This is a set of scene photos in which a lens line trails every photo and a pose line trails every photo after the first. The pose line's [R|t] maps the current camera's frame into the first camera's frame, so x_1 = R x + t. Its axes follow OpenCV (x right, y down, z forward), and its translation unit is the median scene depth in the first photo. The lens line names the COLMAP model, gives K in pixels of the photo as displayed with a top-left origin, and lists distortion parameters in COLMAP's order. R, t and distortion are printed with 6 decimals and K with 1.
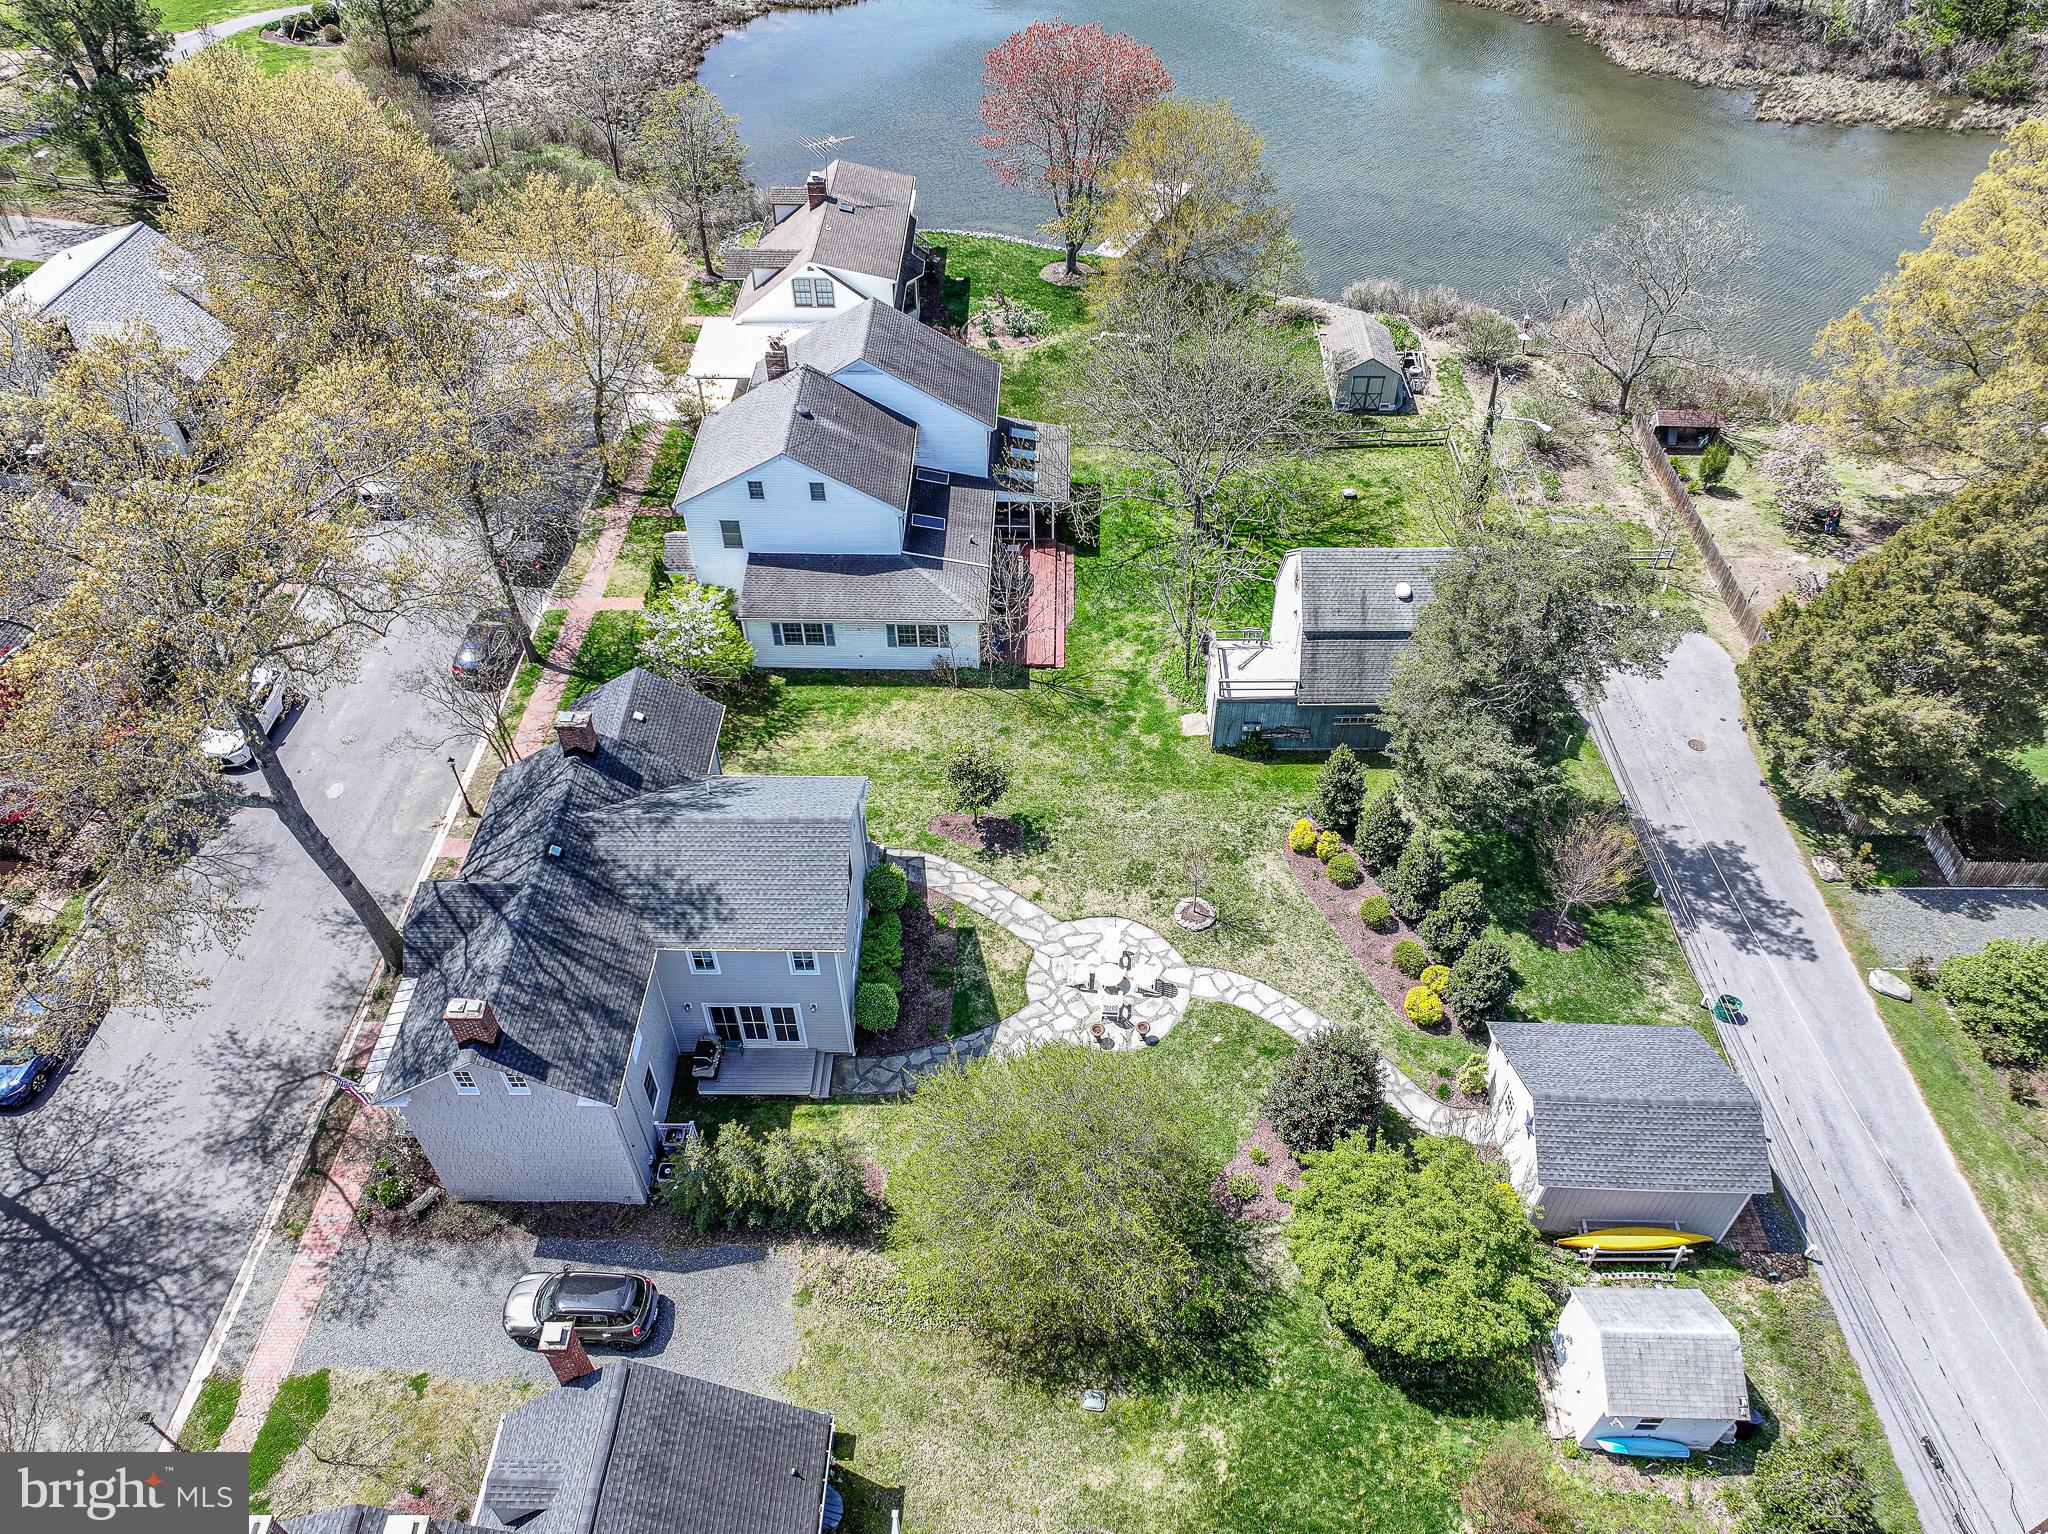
lens RADIAL K [[1434.4, 0, 1032.5], [0, 1434.4, 774.5], [0, 0, 1]] dist [-0.004577, 0.019152]
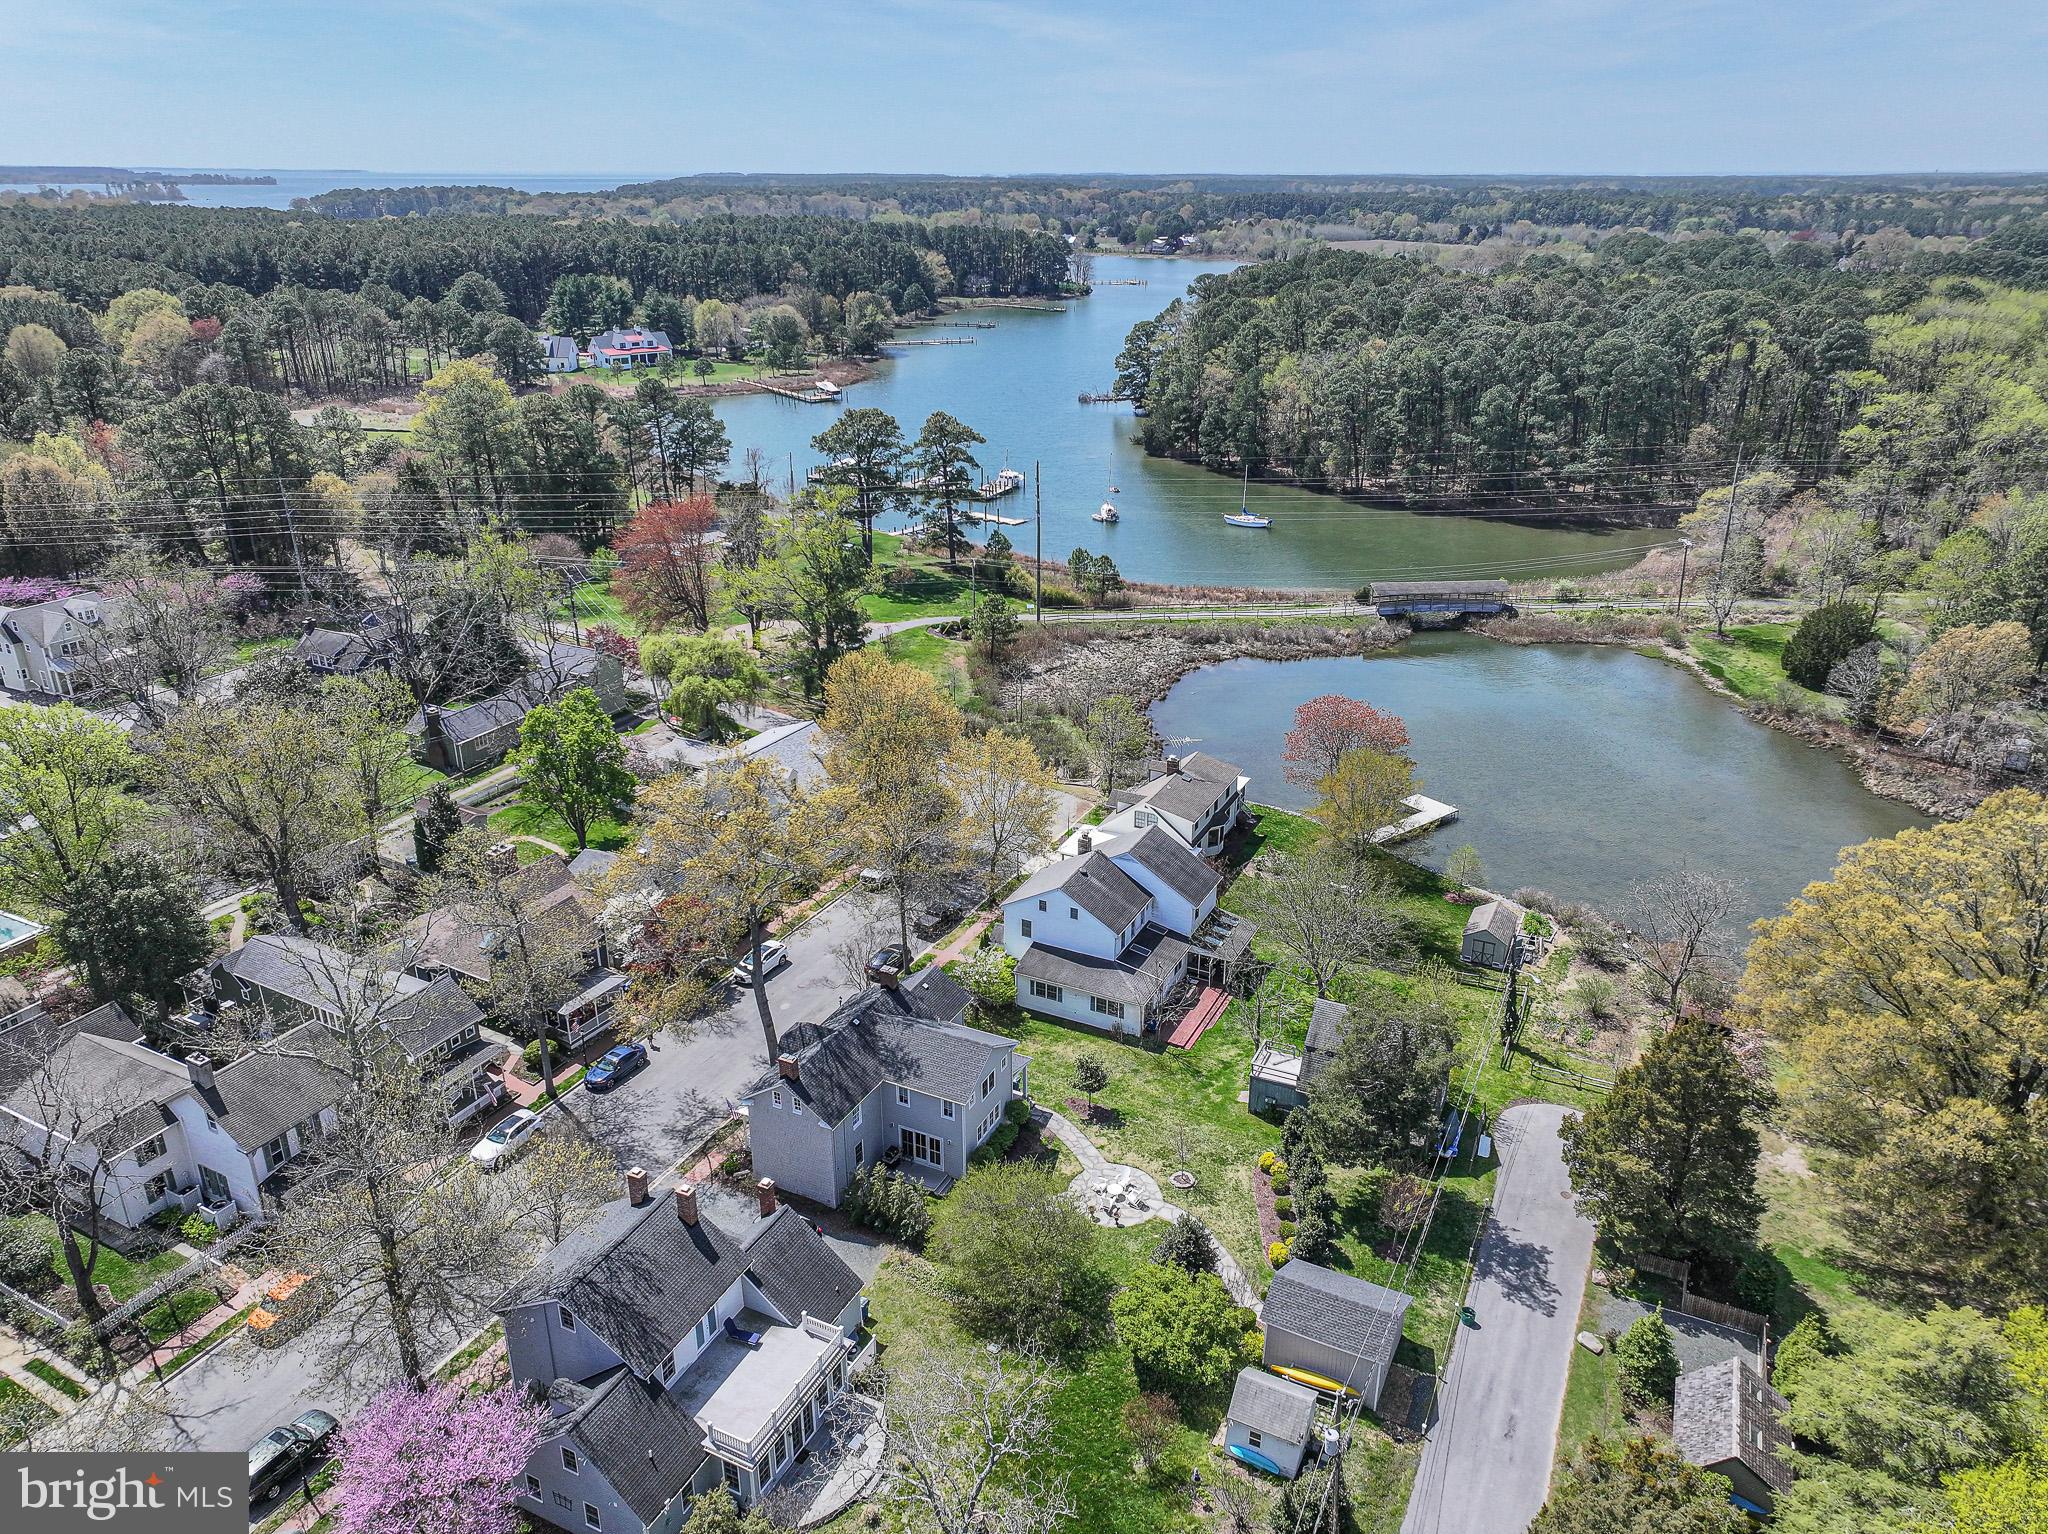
lens RADIAL K [[1418.7, 0, 998.2], [0, 1418.7, 769.5], [0, 0, 1]] dist [0.003680, 0.000209]
pose [[0.898225, 0.167250, -0.406473, 0.433564], [-0.308460, 0.898661, -0.311867, 0.210634], [0.313121, 0.405507, 0.858789, -0.584313]]
